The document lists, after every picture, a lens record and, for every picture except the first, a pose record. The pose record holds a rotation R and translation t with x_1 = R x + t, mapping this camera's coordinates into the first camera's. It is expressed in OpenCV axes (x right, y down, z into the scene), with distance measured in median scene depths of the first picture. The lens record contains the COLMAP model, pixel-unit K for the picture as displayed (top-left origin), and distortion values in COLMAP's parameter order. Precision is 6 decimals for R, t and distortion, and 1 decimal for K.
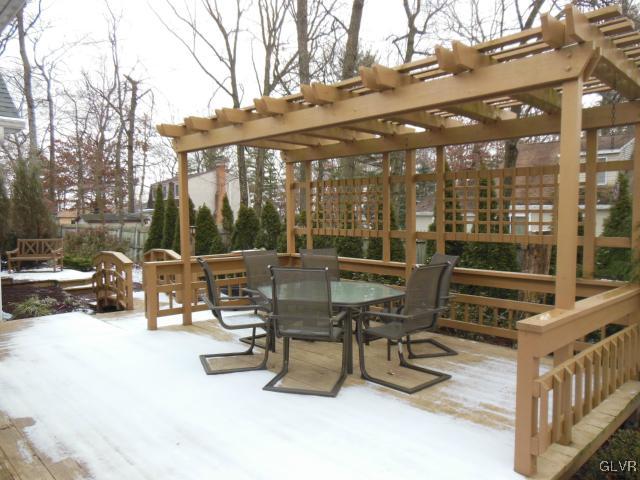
lens RADIAL K [[480.6, 0, 320.0], [0, 480.6, 240.0], [0, 0, 1]] dist [-0.005443, -0.001749]
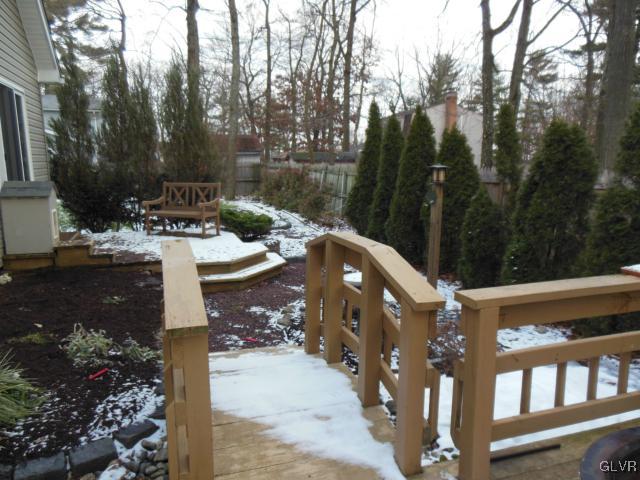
lens RADIAL K [[480.6, 0, 320.0], [0, 480.6, 240.0], [0, 0, 1]] dist [-0.005443, -0.001749]
pose [[0.904801, 0.082765, -0.417715, -0.096013], [-0.033787, 0.991791, 0.123326, -0.007003], [0.424493, -0.097472, 0.900170, 0.302998]]
